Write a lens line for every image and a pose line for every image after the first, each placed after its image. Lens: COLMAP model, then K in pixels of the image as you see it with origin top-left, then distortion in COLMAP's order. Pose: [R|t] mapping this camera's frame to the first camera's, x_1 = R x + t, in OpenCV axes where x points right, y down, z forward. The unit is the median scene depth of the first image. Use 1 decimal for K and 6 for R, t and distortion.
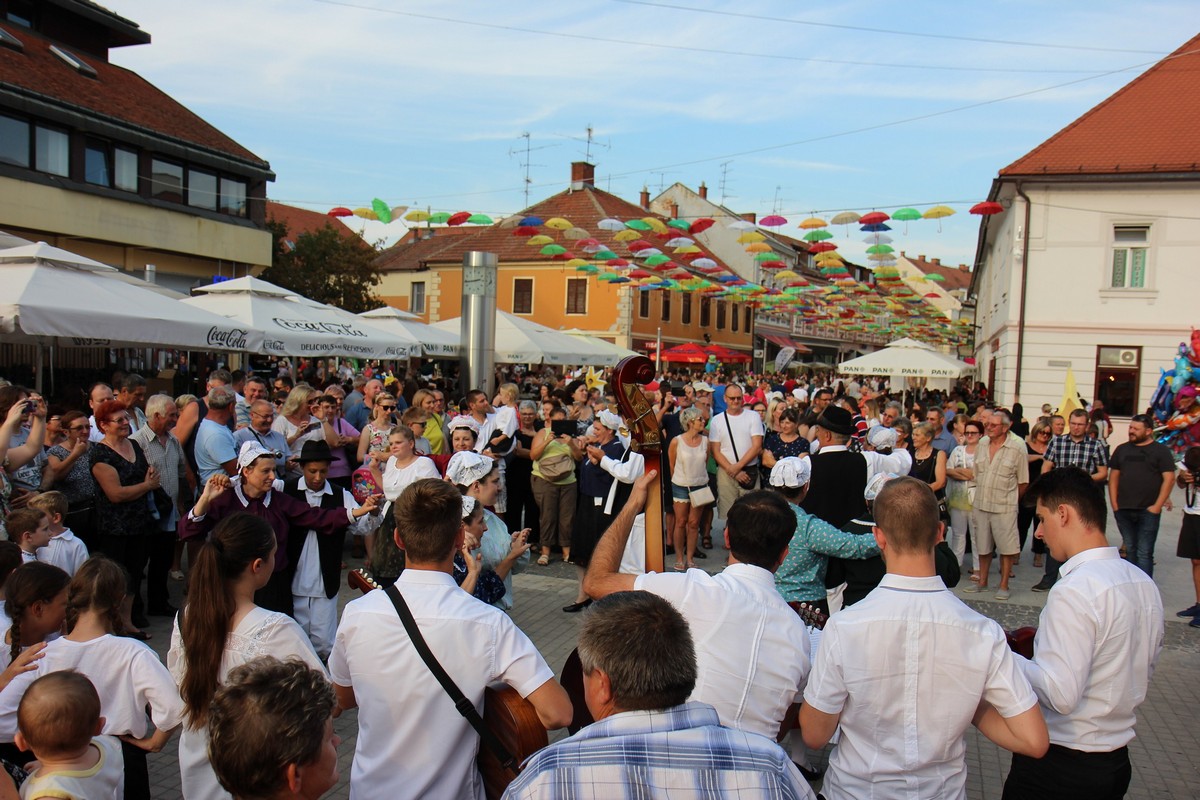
lens RADIAL K [[917.9, 0, 587.2], [0, 917.9, 423.5], [0, 0, 1]] dist [-0.106803, 0.095562]
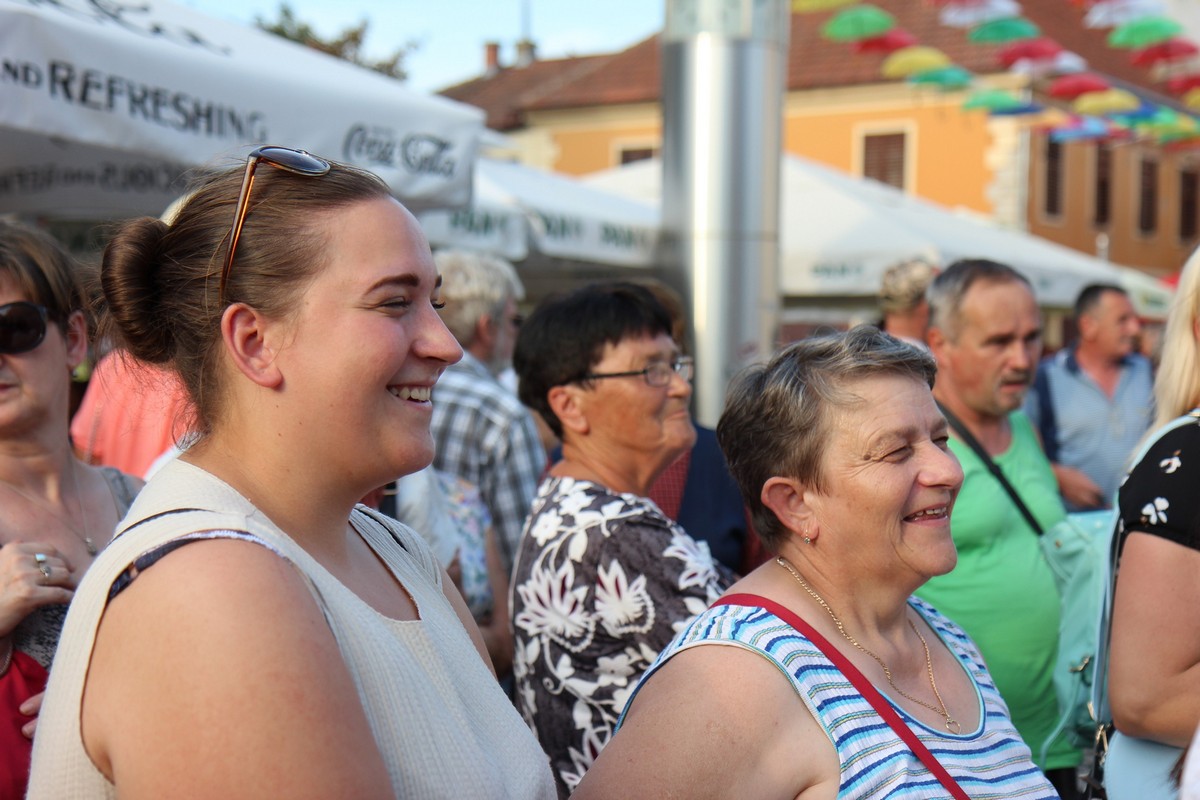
lens RADIAL K [[1816.9, 0, 607.0], [0, 1816.9, 404.3], [0, 0, 1]] dist [0.184355, 0.000000]
pose [[0.991367, -0.021171, -0.129393, -0.047745], [0.016008, 0.999039, -0.040808, -0.004419], [0.130132, 0.038384, 0.990753, 0.254587]]
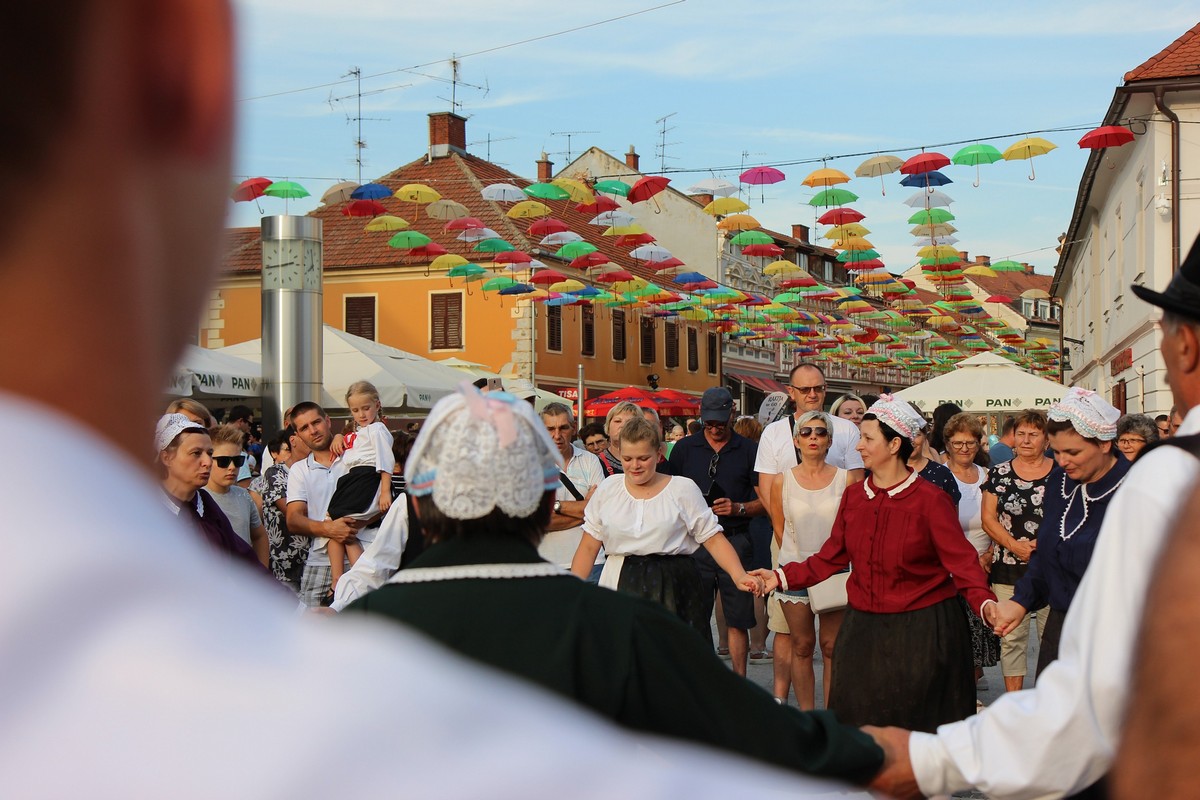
lens RADIAL K [[1401.1, 0, 589.9], [0, 1401.1, 420.5], [0, 0, 1]] dist [0.067213, 0.000000]
pose [[0.994849, -0.041234, 0.092600, -0.009030], [0.048338, 0.995948, -0.075842, 0.010922], [-0.089097, 0.079927, 0.992811, 0.058024]]
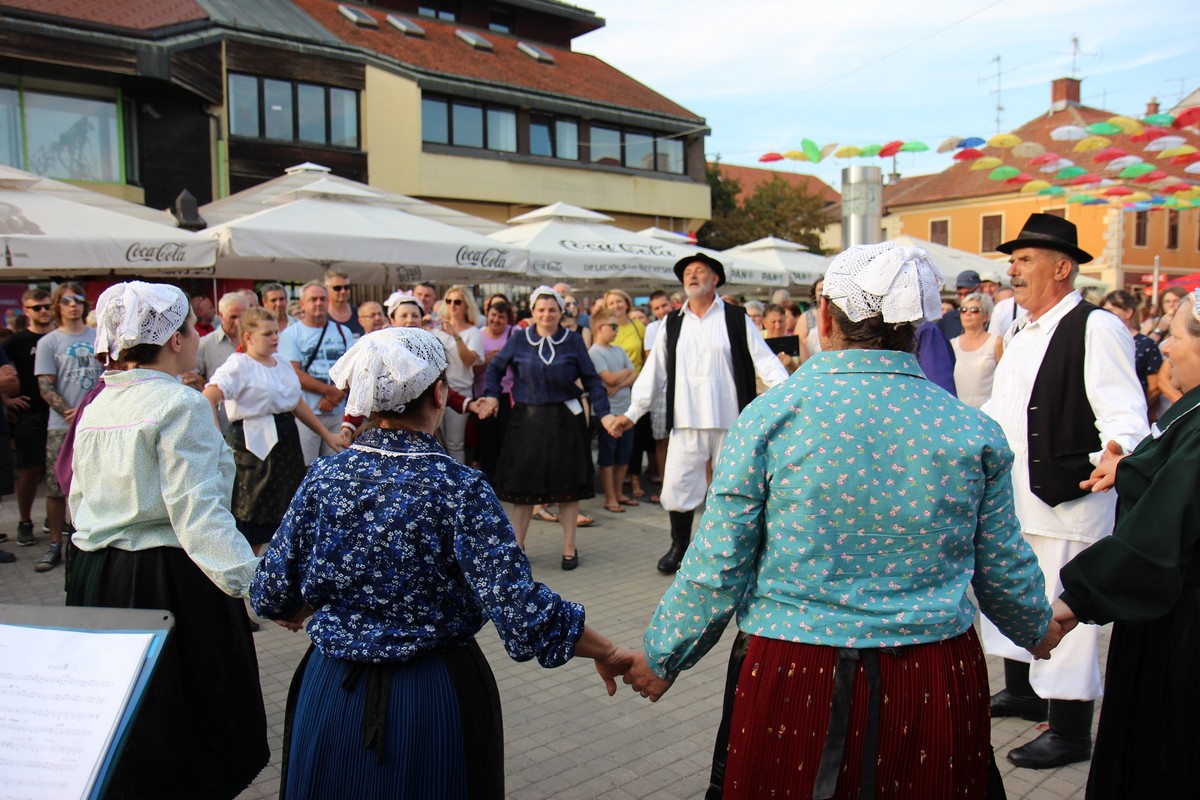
lens RADIAL K [[880.9, 0, 604.9], [0, 880.9, 402.9], [0, 0, 1]] dist [-0.091475, 0.057283]
pose [[0.862461, 0.004090, -0.506108, 0.055744], [0.008832, 0.999693, 0.023130, 0.011646], [0.506047, -0.024418, 0.862160, 0.079213]]
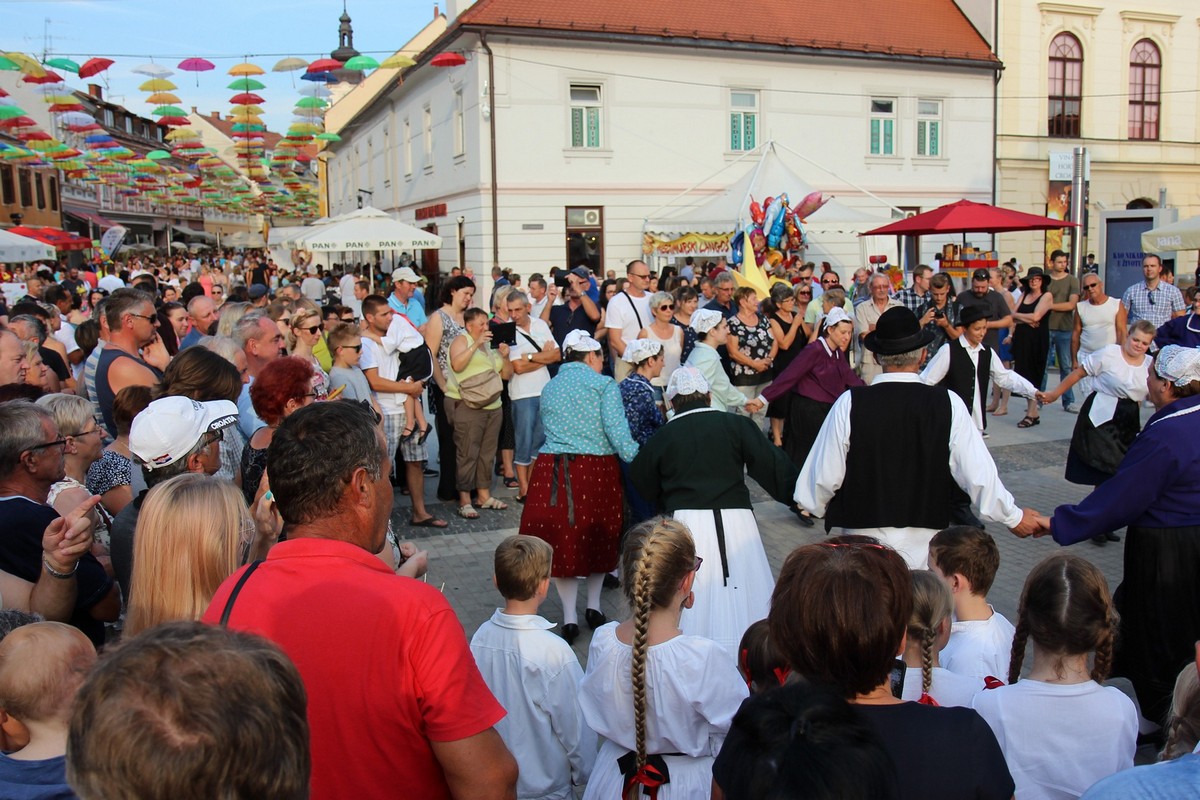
lens RADIAL K [[1060.1, 0, 595.7], [0, 1060.1, 390.9], [0, 0, 1]] dist [-0.101245, 0.057640]
pose [[0.754391, -0.140278, 0.641262, -0.136291], [0.089411, 0.989753, 0.111327, -0.010522], [-0.650308, -0.026648, 0.759203, 0.073987]]
